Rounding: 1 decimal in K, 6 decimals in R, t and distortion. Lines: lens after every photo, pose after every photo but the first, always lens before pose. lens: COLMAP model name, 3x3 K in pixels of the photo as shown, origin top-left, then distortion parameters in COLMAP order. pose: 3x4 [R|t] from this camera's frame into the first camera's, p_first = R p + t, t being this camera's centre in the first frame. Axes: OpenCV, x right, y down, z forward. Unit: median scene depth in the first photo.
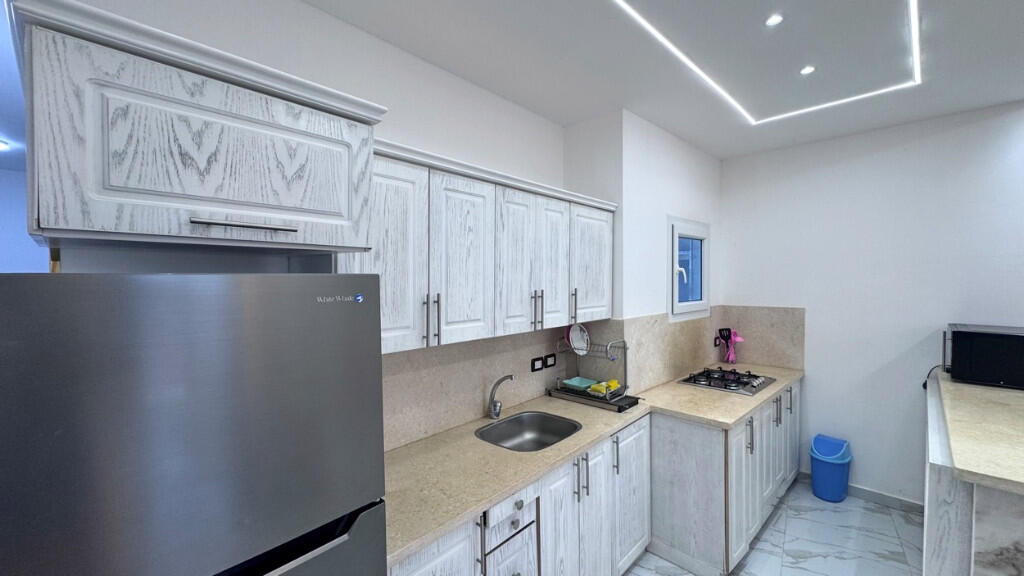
lens RADIAL K [[409.0, 0, 511.4], [0, 409.0, 287.5], [0, 0, 1]] dist [-0.004847, 0.001052]
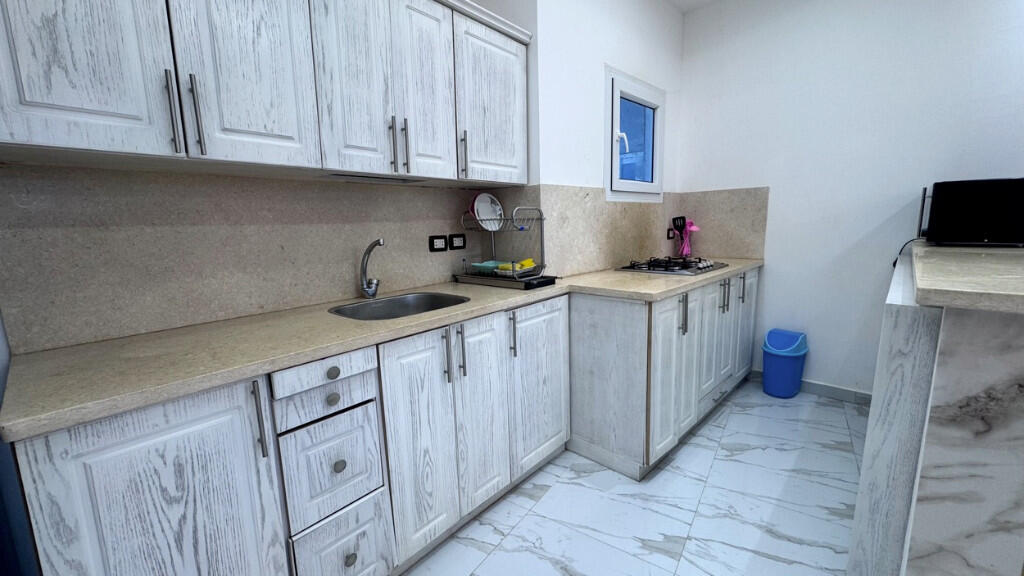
lens RADIAL K [[409.0, 0, 511.0], [0, 409.0, 287.3], [0, 0, 1]] dist [-0.004847, 0.001052]
pose [[0.999516, -0.023034, 0.020919, 0.237812], [0.019959, 0.990389, 0.136865, 0.205810], [-0.023870, -0.136381, 0.990369, 0.205346]]
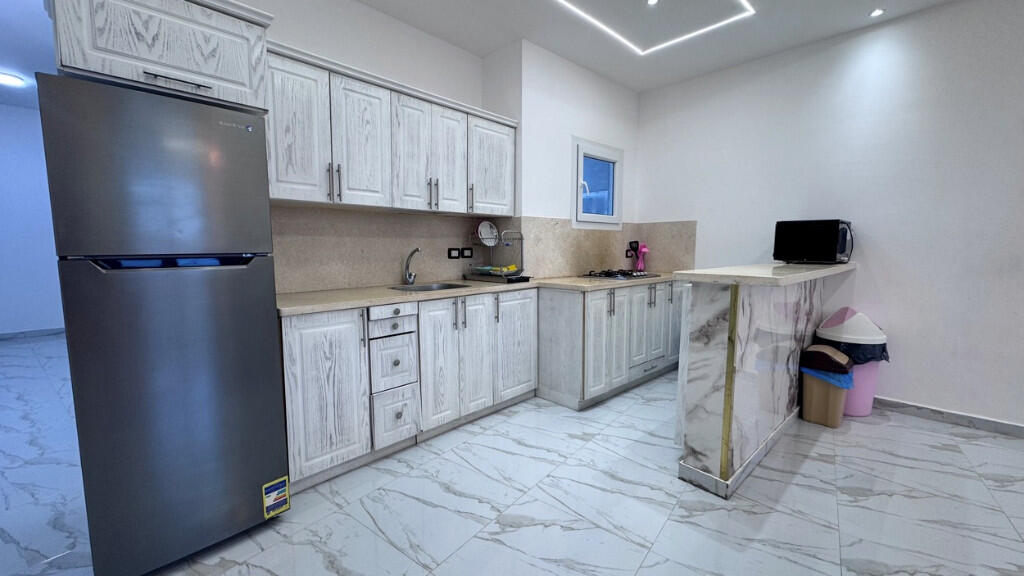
lens RADIAL K [[409.0, 0, 511.5], [0, 409.0, 286.8], [0, 0, 1]] dist [-0.004847, 0.001052]
pose [[0.999773, 0.008846, -0.019396, 0.328955], [-0.007280, 0.996816, 0.079397, 0.235719], [0.020037, -0.079238, 0.996654, -0.311432]]
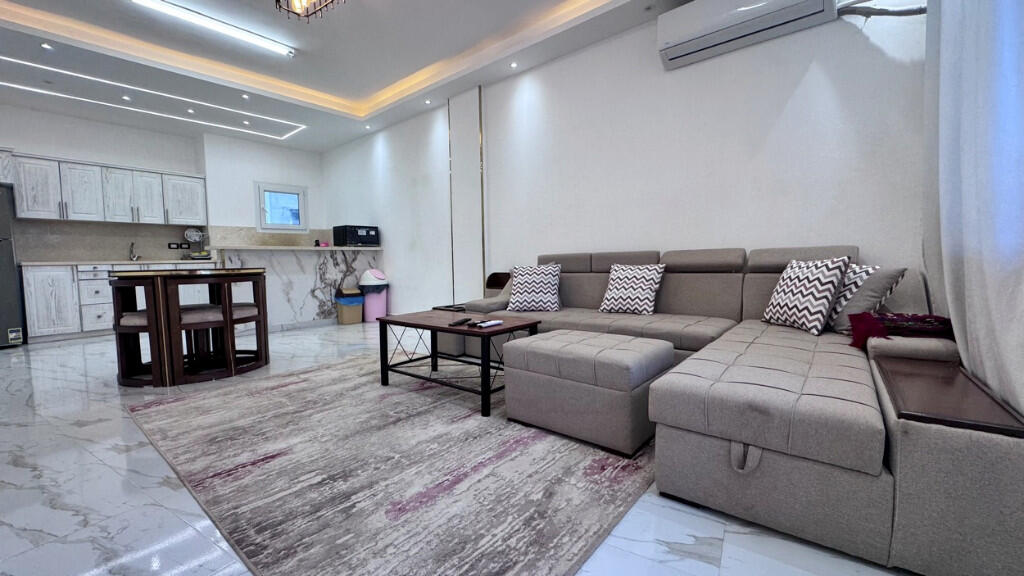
lens RADIAL K [[409.0, 0, 509.7], [0, 409.0, 287.2], [0, 0, 1]] dist [-0.004847, 0.001052]
pose [[0.996588, -0.014832, 0.081192, 2.166950], [0.010800, 0.998697, 0.049881, 0.402446], [-0.081826, -0.048834, 0.995450, -1.773861]]
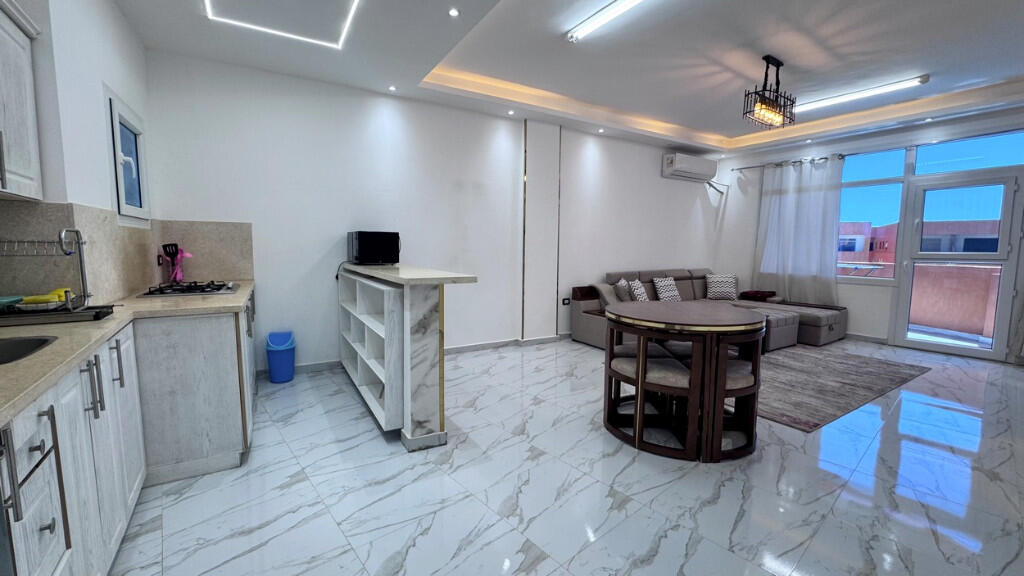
lens RADIAL K [[409.0, 0, 510.6], [0, 409.0, 287.3], [0, 0, 1]] dist [-0.004847, 0.001052]
pose [[0.234502, -0.087940, 0.968130, -0.301008], [0.006791, 0.996024, 0.088828, 0.203116], [-0.972092, -0.014256, 0.234166, 0.101100]]
